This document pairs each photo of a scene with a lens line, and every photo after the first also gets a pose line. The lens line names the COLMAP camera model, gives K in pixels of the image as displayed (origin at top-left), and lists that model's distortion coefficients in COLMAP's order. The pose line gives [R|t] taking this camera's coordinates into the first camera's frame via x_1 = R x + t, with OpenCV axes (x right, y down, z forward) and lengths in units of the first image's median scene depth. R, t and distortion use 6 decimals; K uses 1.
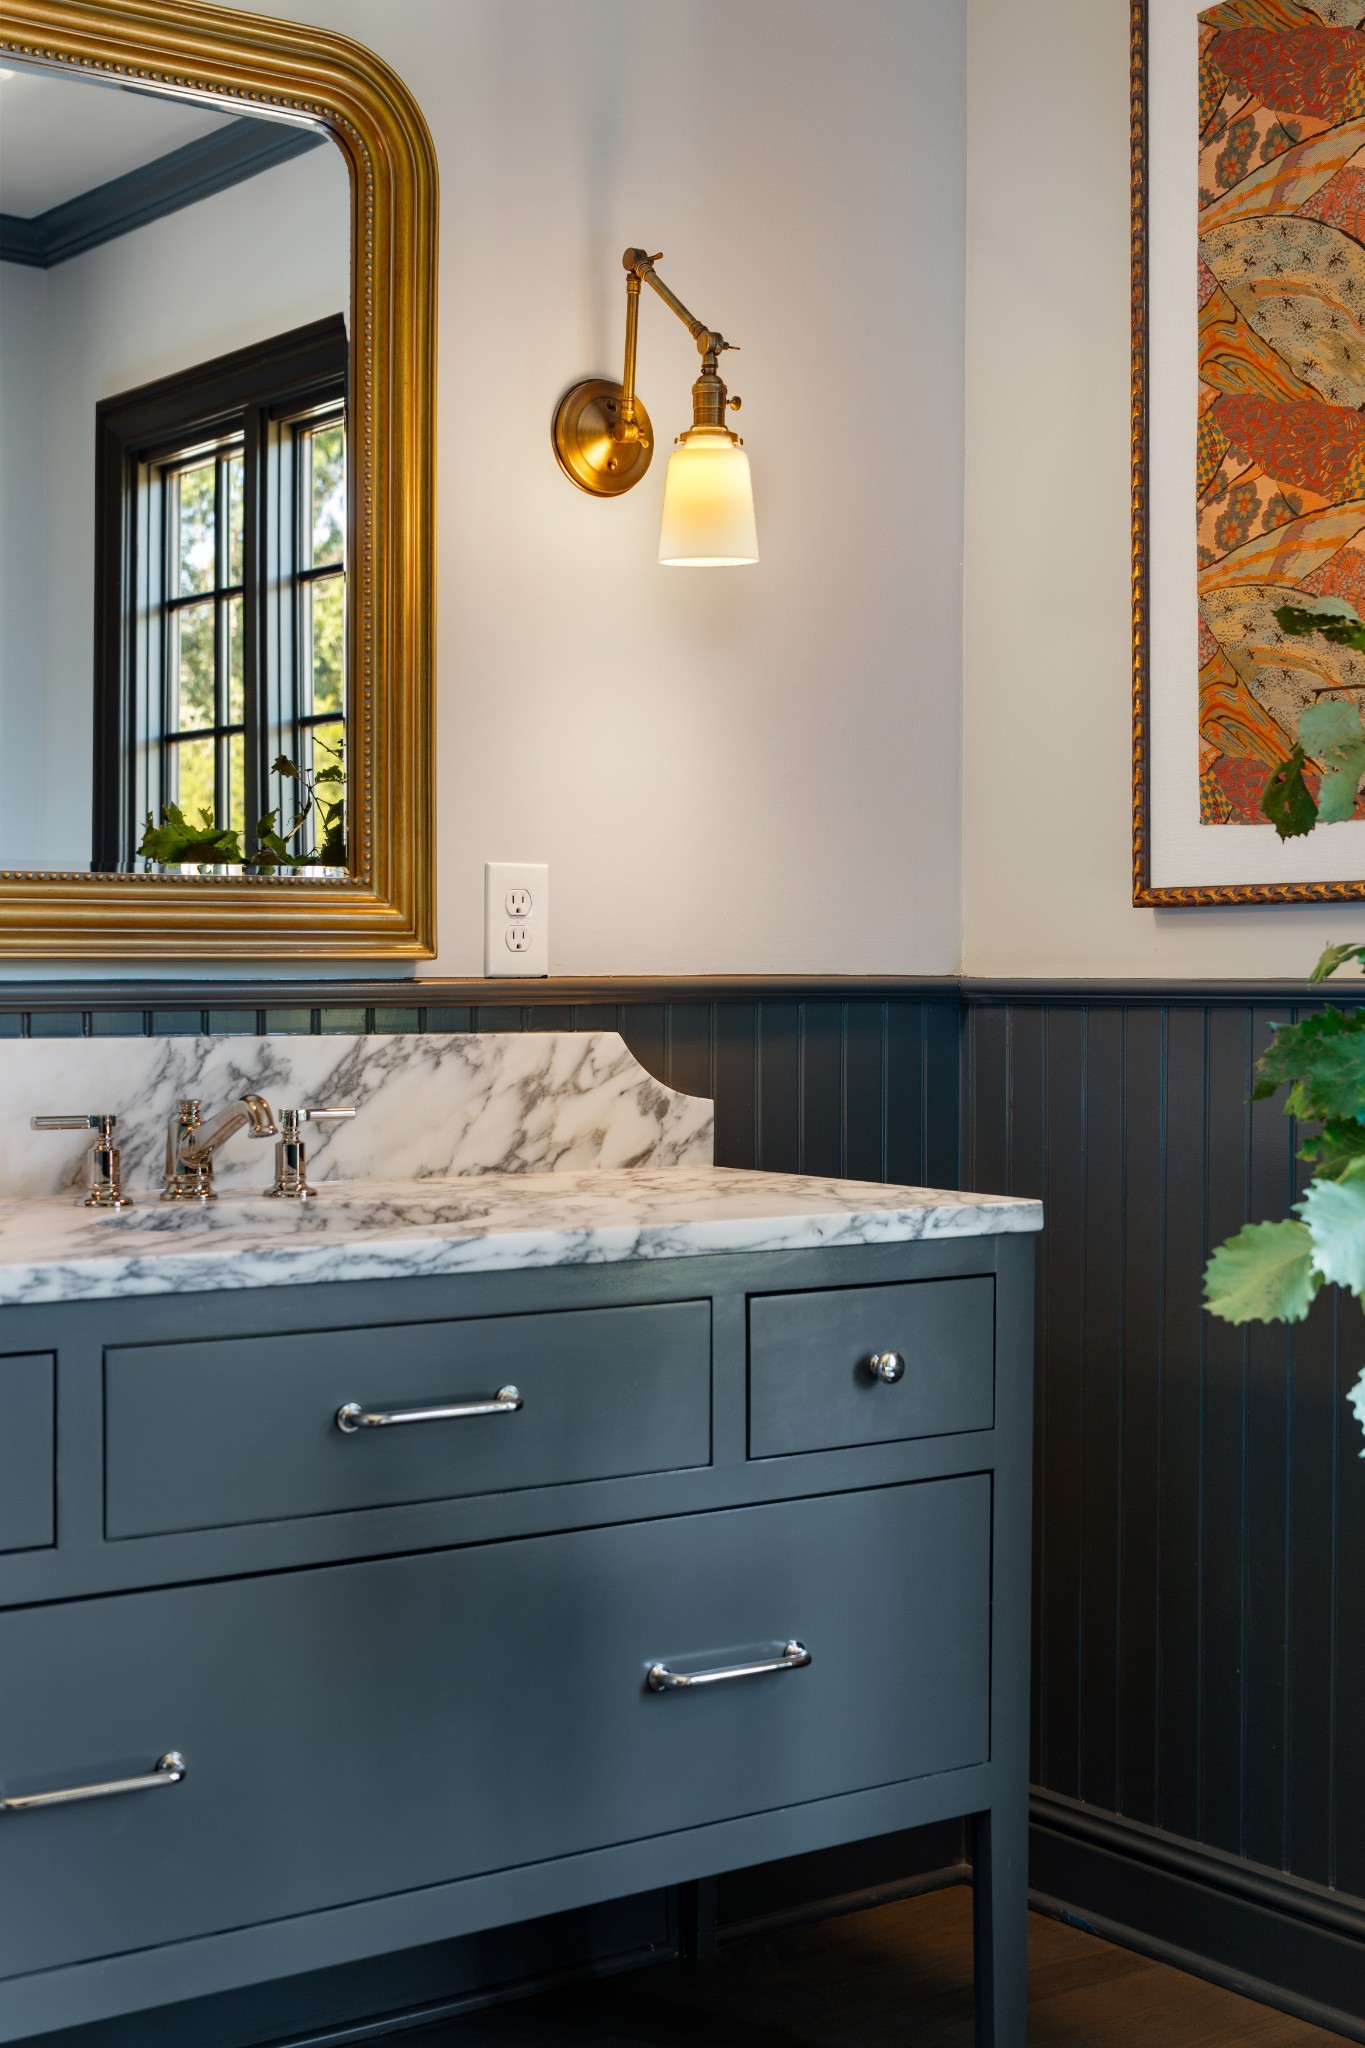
lens RADIAL K [[2715.0, 0, 679.7], [0, 2715.0, 1026.0], [0, 0, 1]] dist [-0.028417, 0.000000]
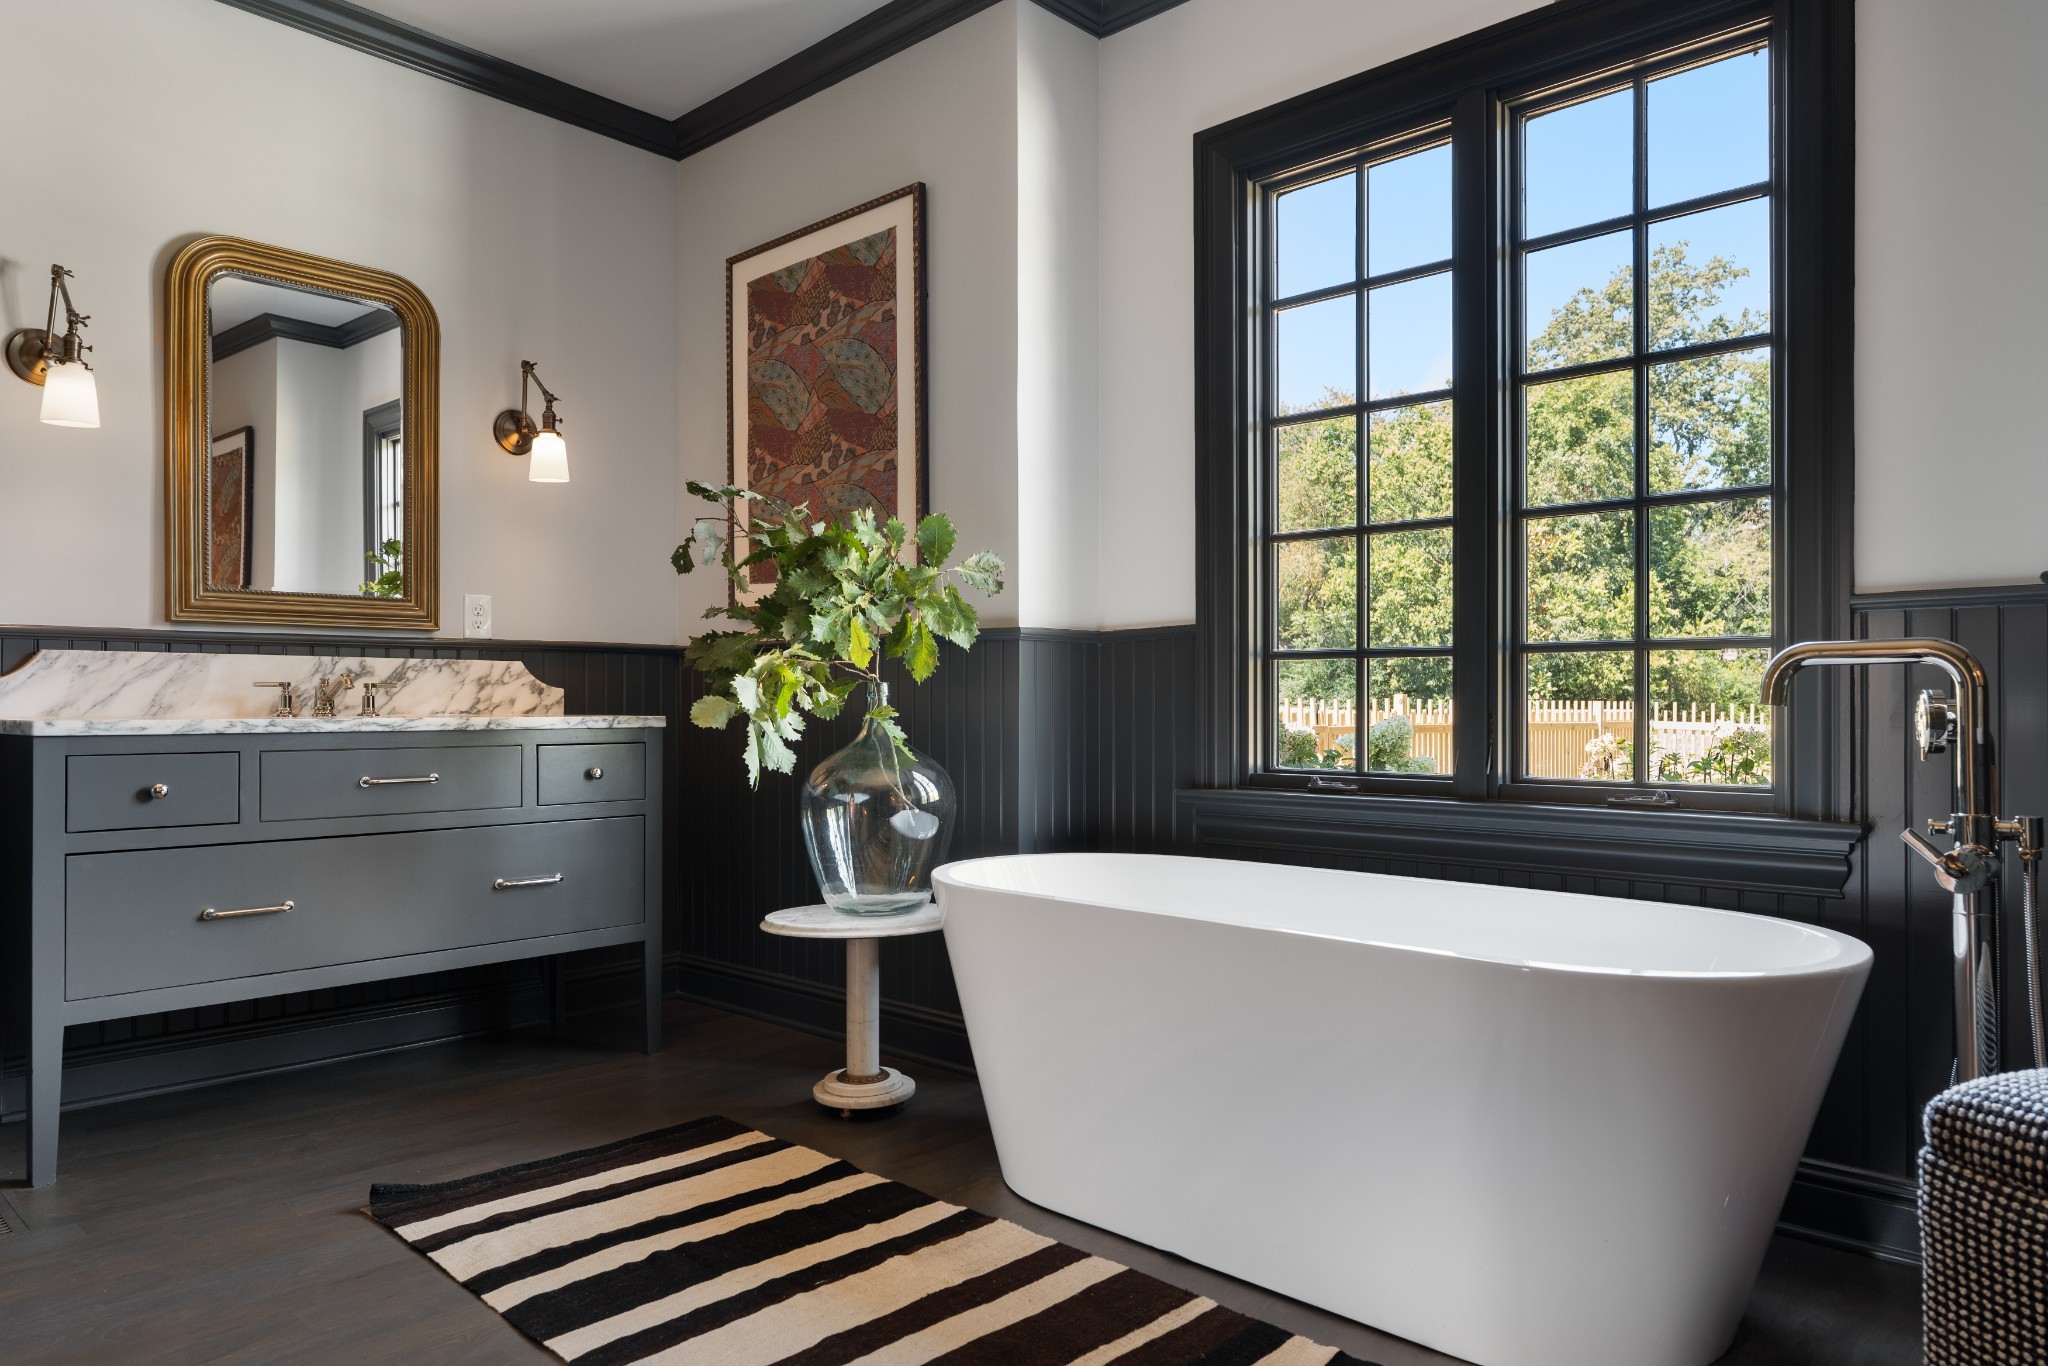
lens RADIAL K [[1321.9, 0, 1019.4], [0, 1321.9, 690.3], [0, 0, 1]] dist [-0.000582, -0.002053]
pose [[0.980131, -0.003310, 0.198324, 0.204368], [0.009122, 0.999555, -0.028401, 0.074189], [-0.198142, 0.029646, 0.979725, -0.348035]]
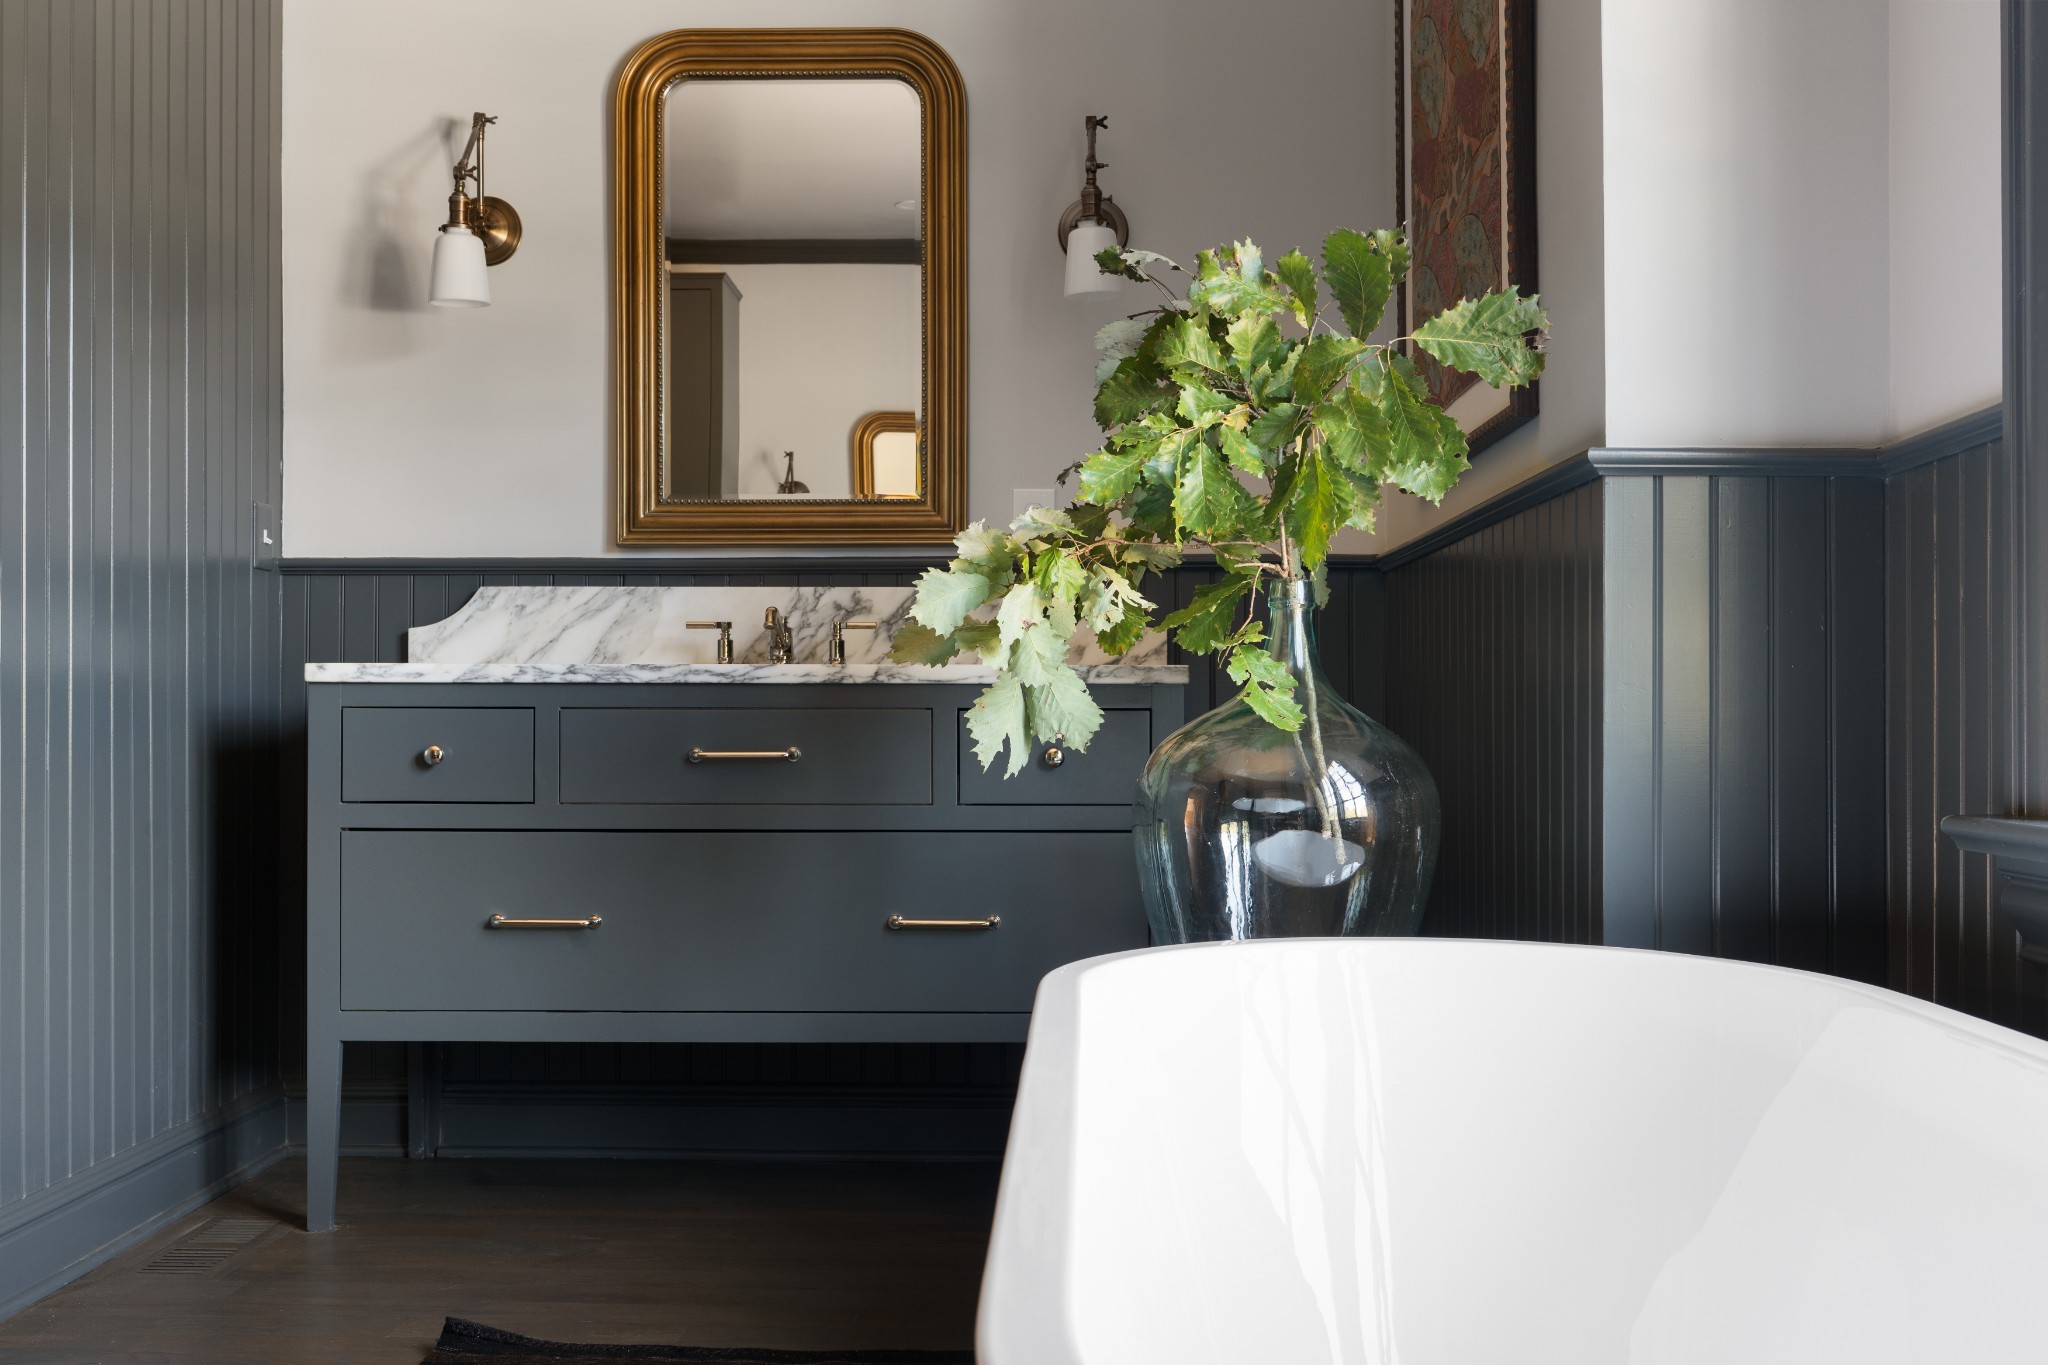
lens RADIAL K [[1976.8, 0, 1020.8], [0, 1976.8, 690.4], [0, 0, 1]] dist [-0.000499, 0.000000]
pose [[0.804924, -0.009387, -0.593303, 0.696807], [-0.008555, 0.999587, -0.027421, 0.104675], [0.593316, 0.027147, 0.804512, 0.003524]]
